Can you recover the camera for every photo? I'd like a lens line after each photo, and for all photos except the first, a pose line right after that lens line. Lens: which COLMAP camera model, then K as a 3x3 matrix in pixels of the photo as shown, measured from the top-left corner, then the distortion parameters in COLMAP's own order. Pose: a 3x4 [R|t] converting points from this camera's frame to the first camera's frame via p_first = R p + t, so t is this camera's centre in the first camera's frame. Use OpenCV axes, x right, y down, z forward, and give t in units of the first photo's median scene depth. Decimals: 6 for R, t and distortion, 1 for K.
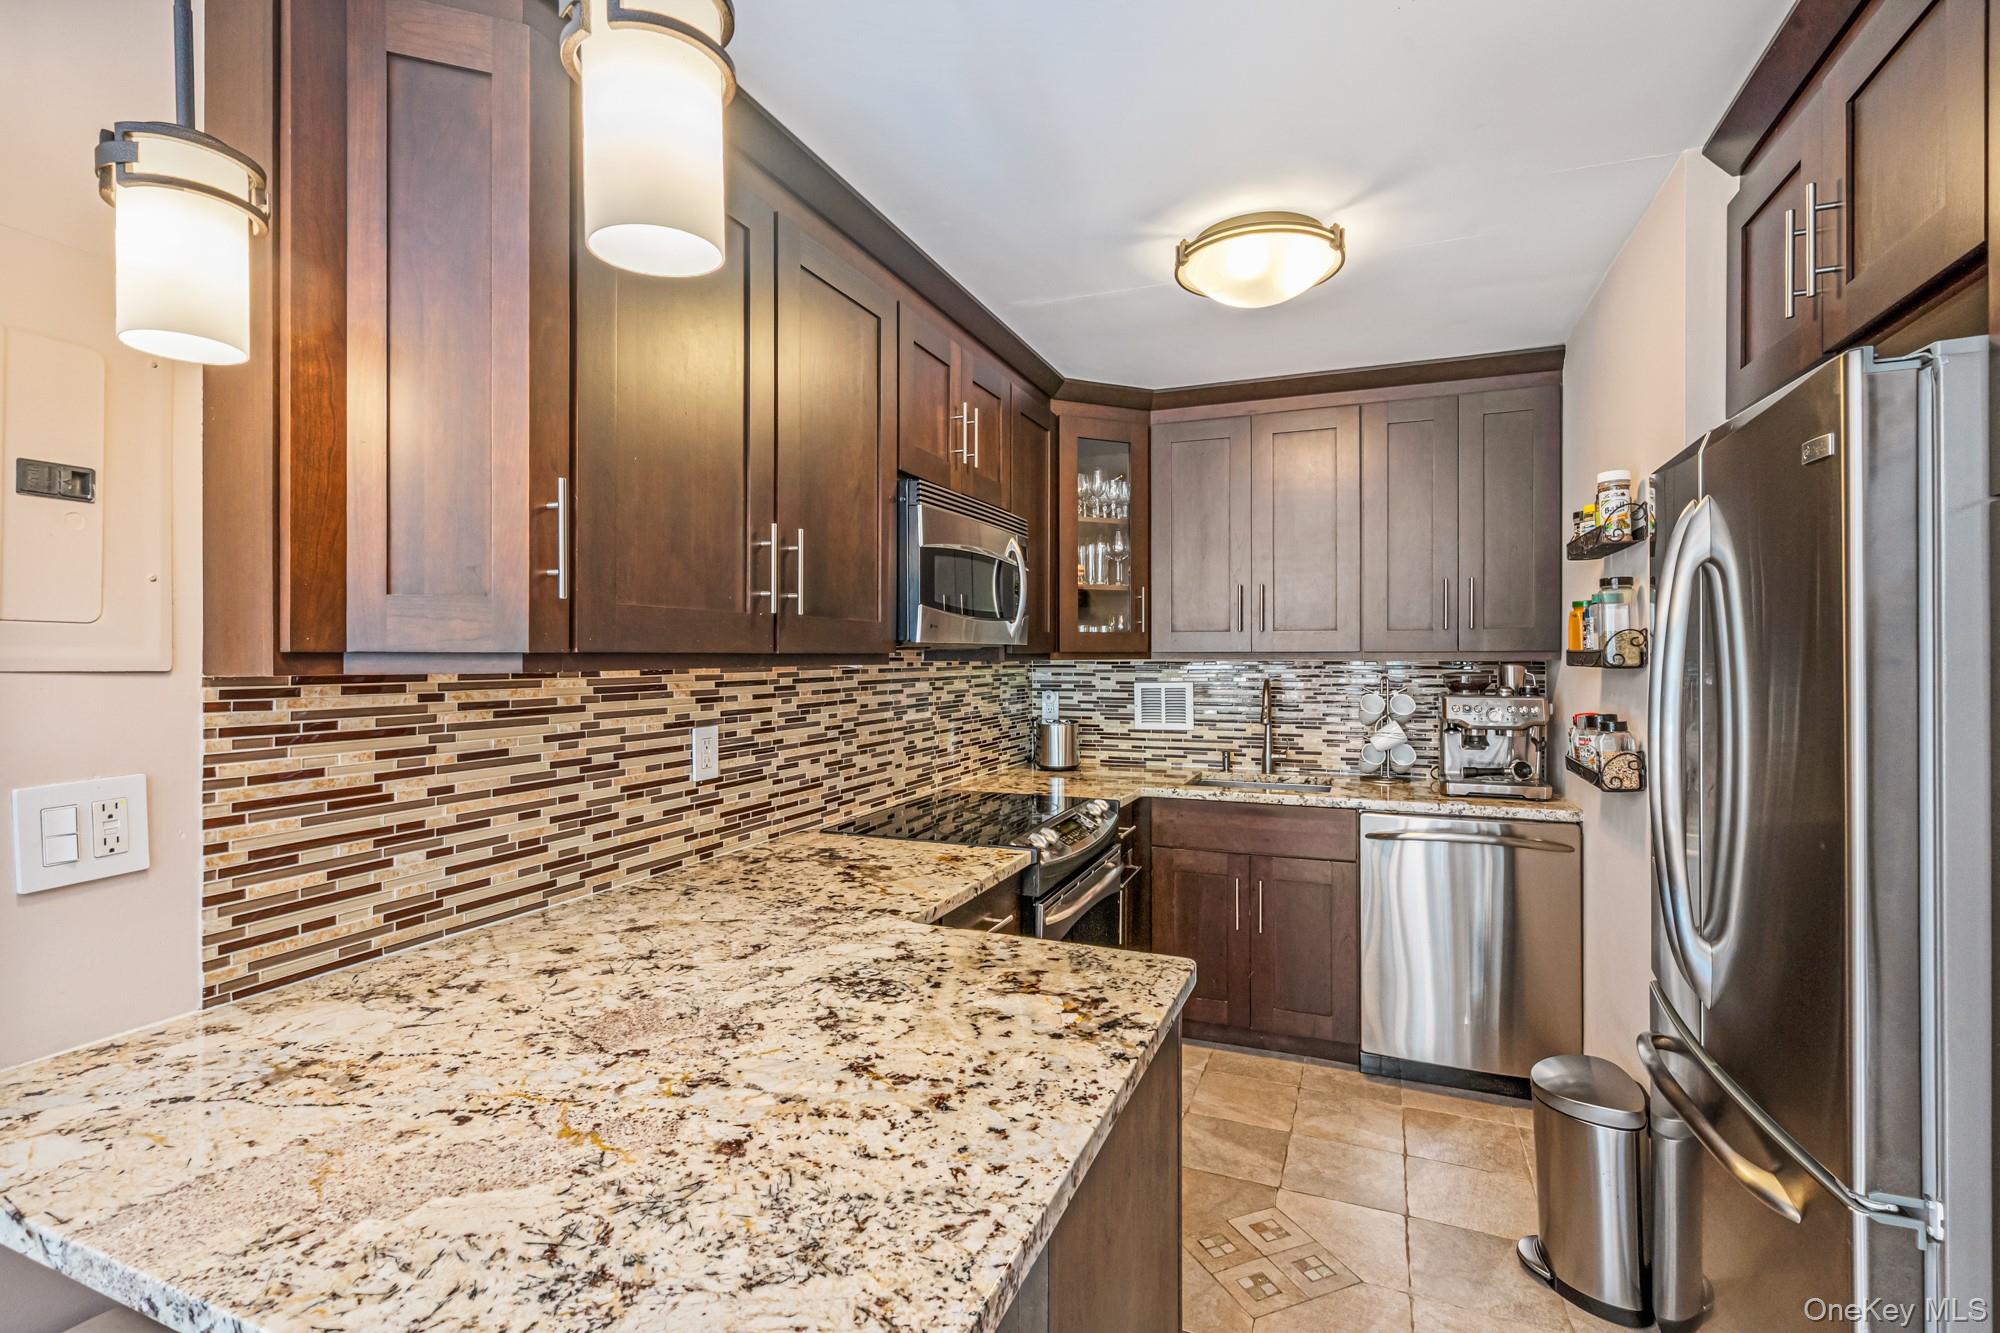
lens RADIAL K [[897.2, 0, 993.4], [0, 897.2, 659.4], [0, 0, 1]] dist [-0.002702, 0.001437]
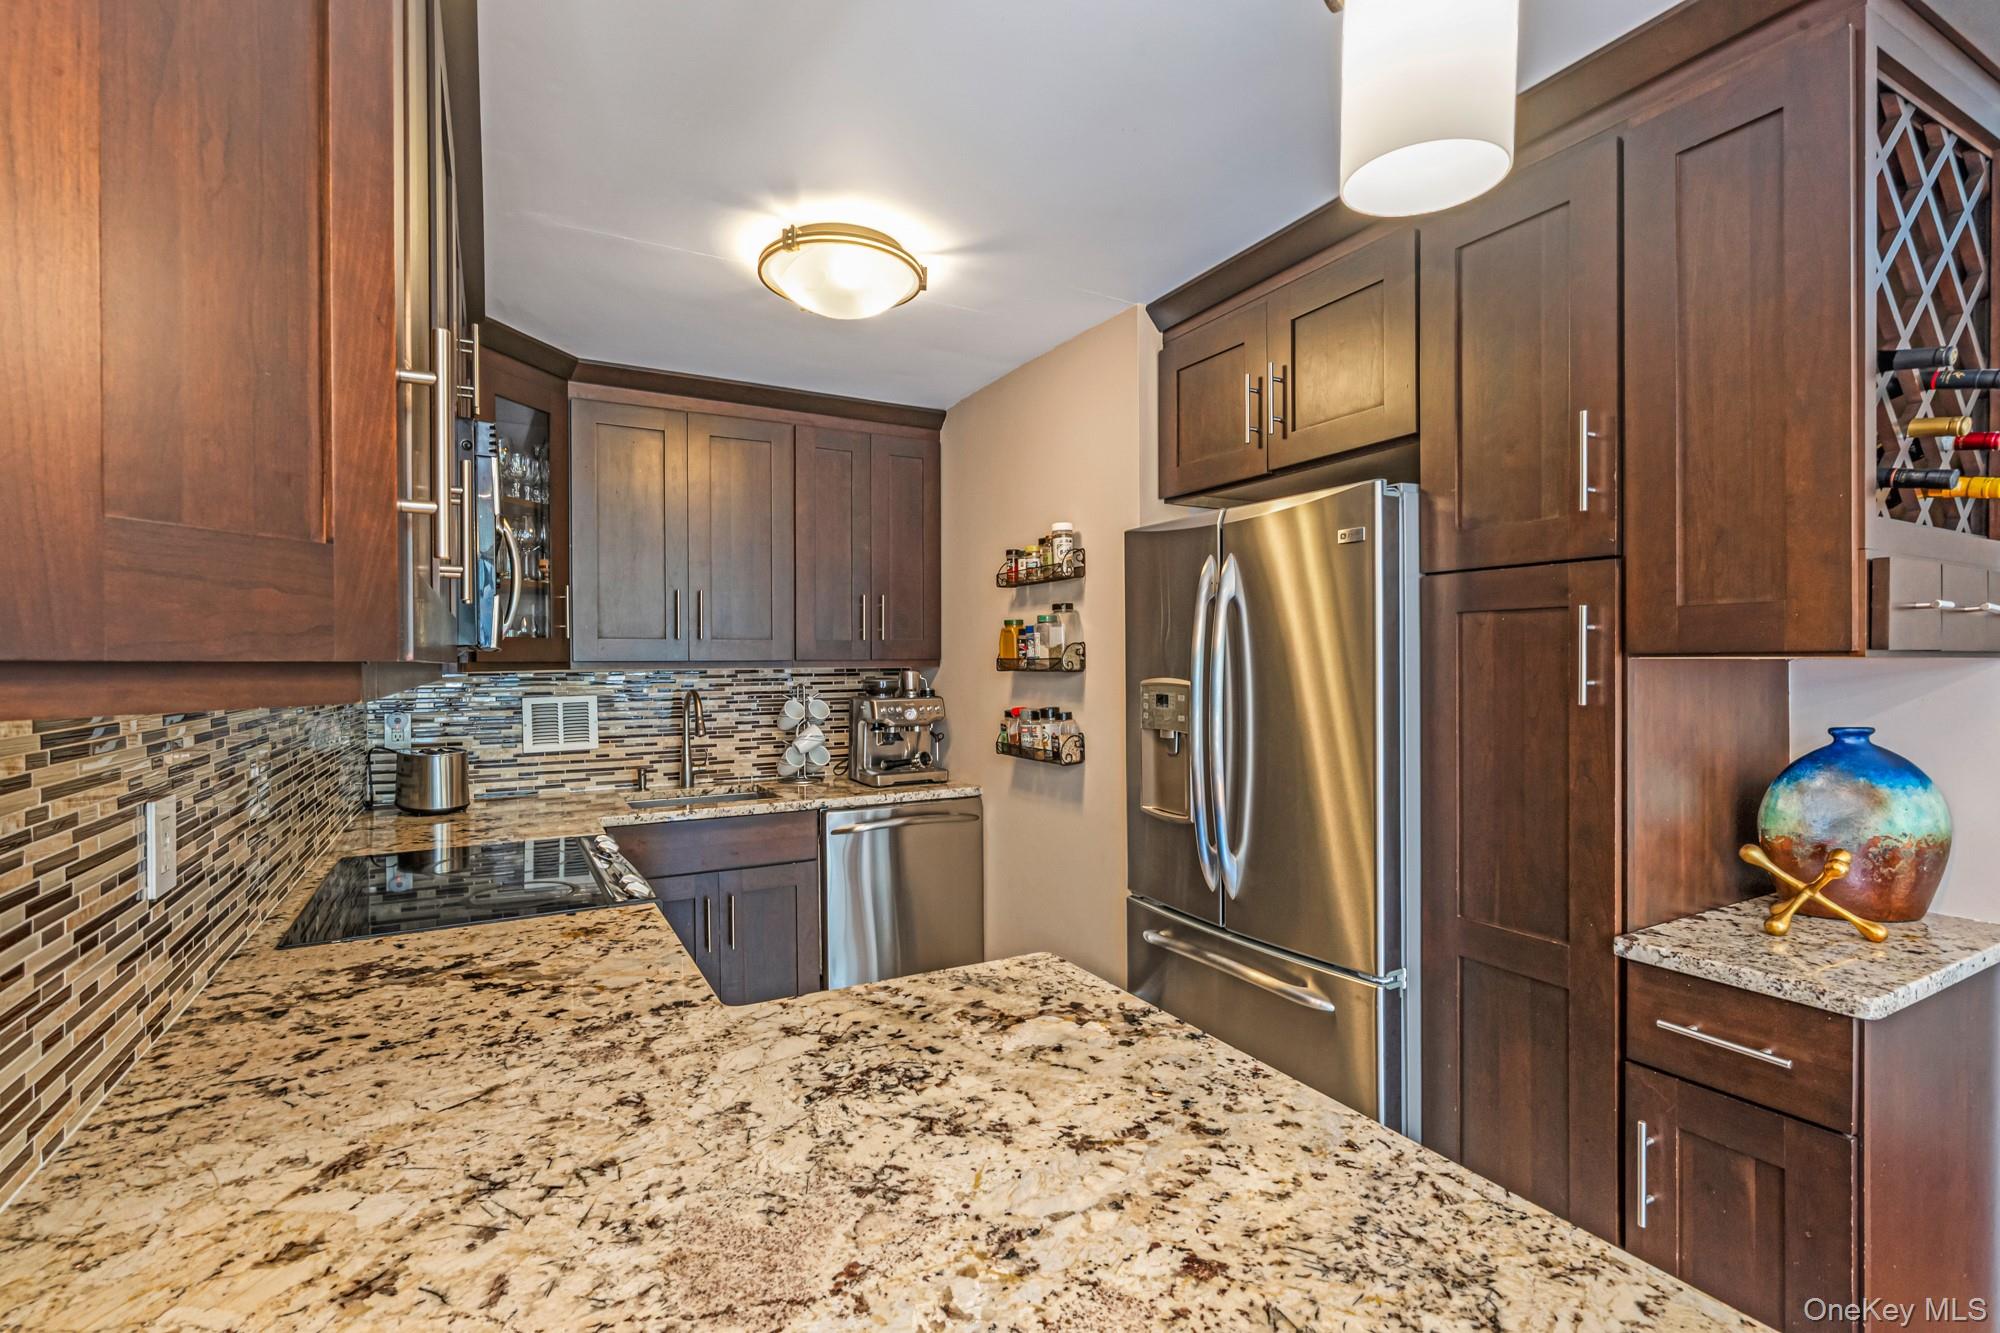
lens RADIAL K [[897.2, 0, 984.6], [0, 897.2, 674.9], [0, 0, 1]] dist [-0.002702, 0.001437]
pose [[0.633062, -0.014450, 0.773966, -0.612017], [0.009540, 0.999895, 0.010865, -0.002005], [-0.774042, 0.000505, 0.633134, 0.376118]]
